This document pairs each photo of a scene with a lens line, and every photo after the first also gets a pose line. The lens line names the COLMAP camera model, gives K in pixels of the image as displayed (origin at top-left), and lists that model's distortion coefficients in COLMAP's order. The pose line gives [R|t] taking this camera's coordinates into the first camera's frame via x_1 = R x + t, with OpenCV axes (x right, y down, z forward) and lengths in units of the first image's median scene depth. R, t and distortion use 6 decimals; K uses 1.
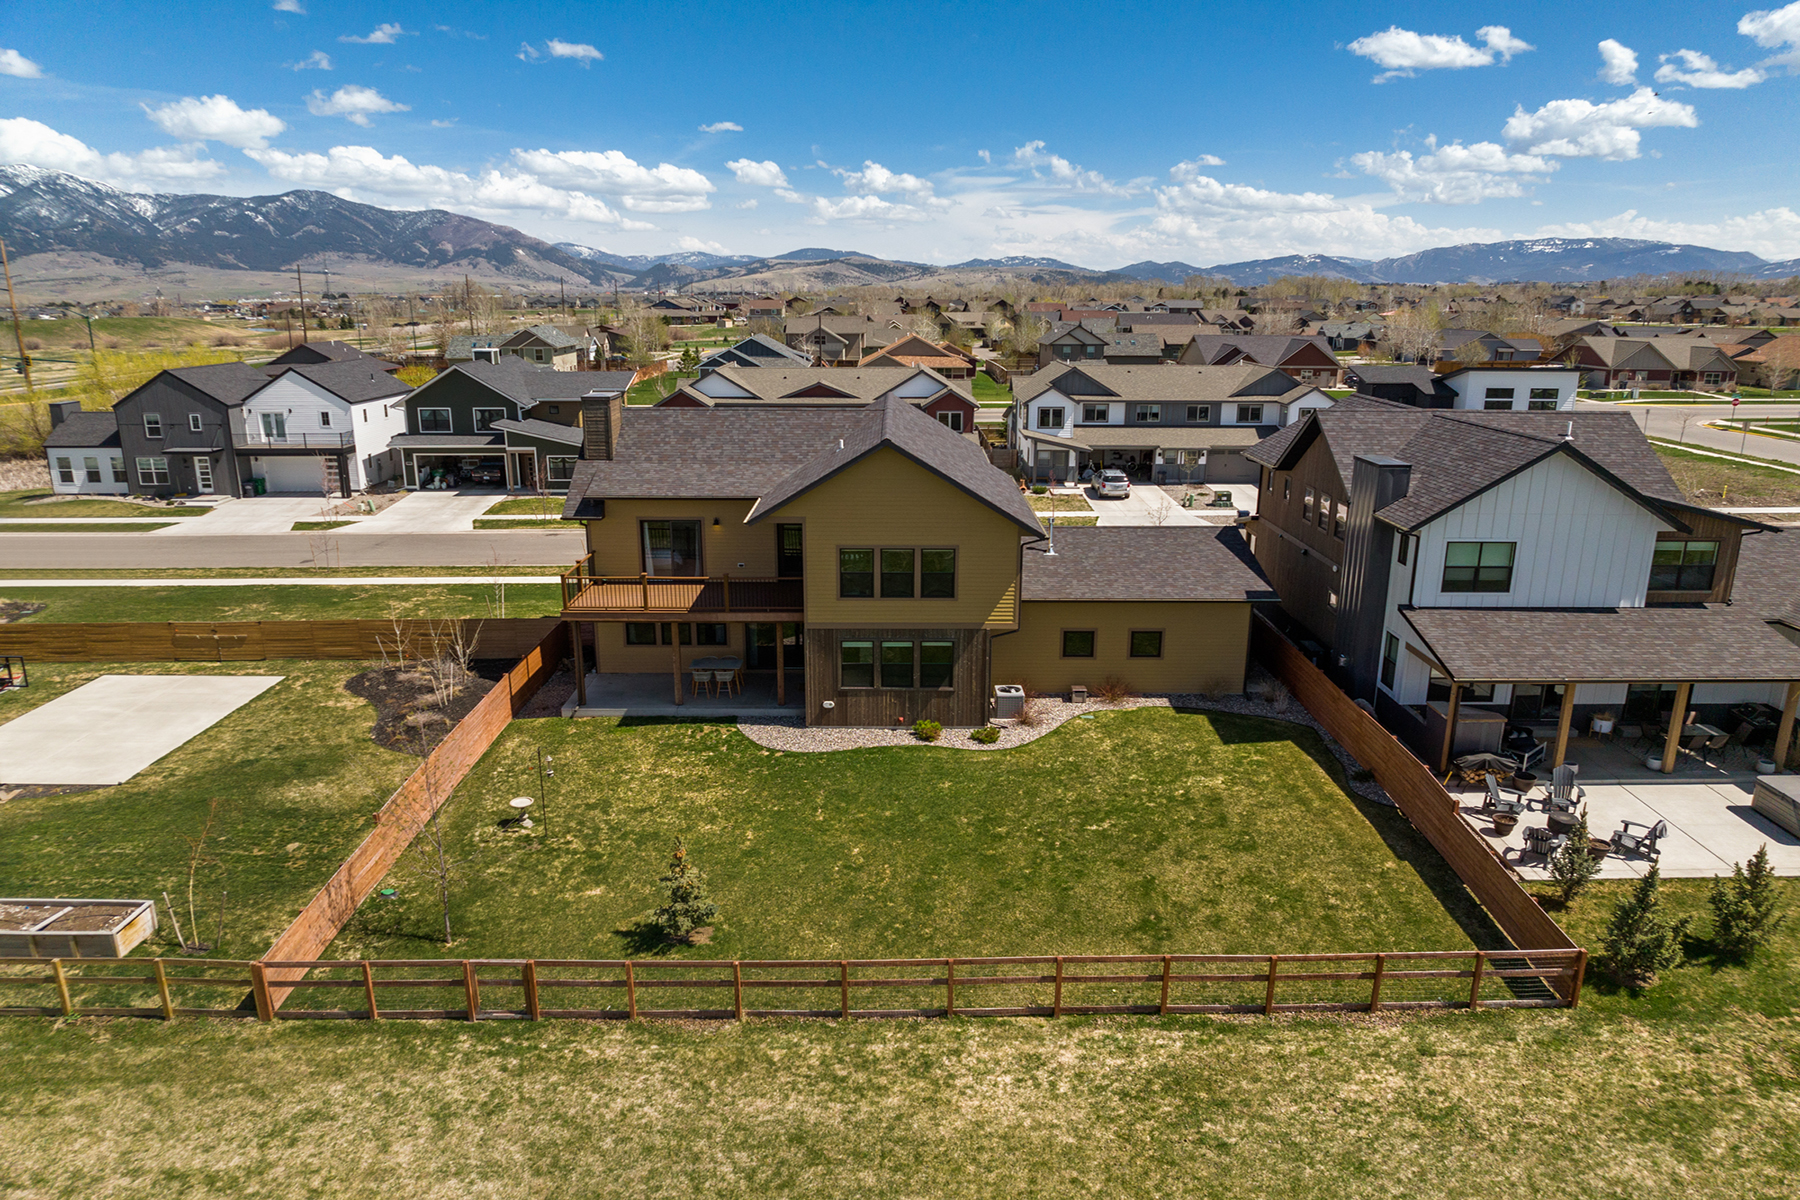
lens RADIAL K [[1299.3, 0, 900.0], [0, 1299.3, 600.0], [0, 0, 1]] dist [-0.040760, 0.007806]
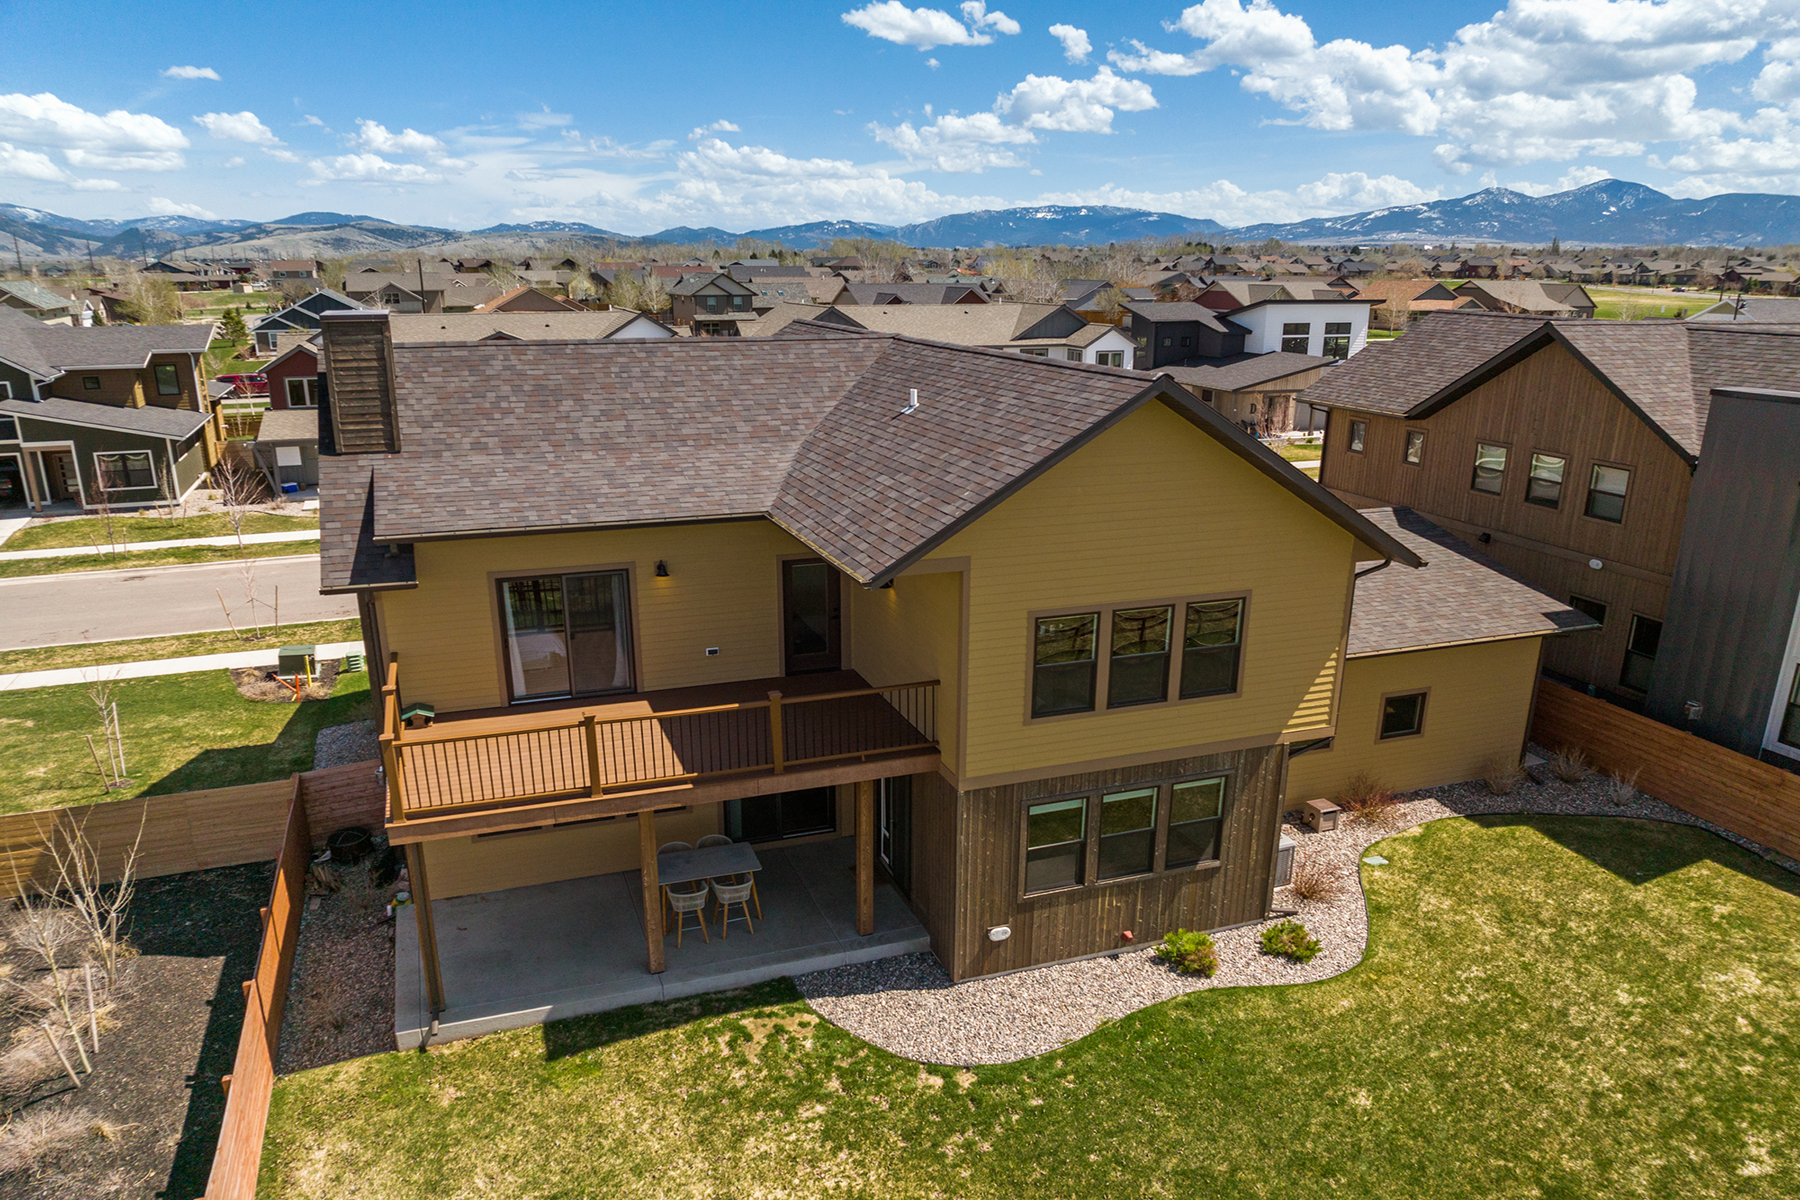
lens RADIAL K [[1267.7, 0, 904.8], [0, 1267.7, 647.1], [0, 0, 1]] dist [-0.048910, 0.022078]
pose [[0.936597, -0.100747, 0.335612, -0.107317], [0.078871, 0.993811, 0.078227, -0.030061], [-0.341416, -0.046797, 0.938747, 0.258535]]
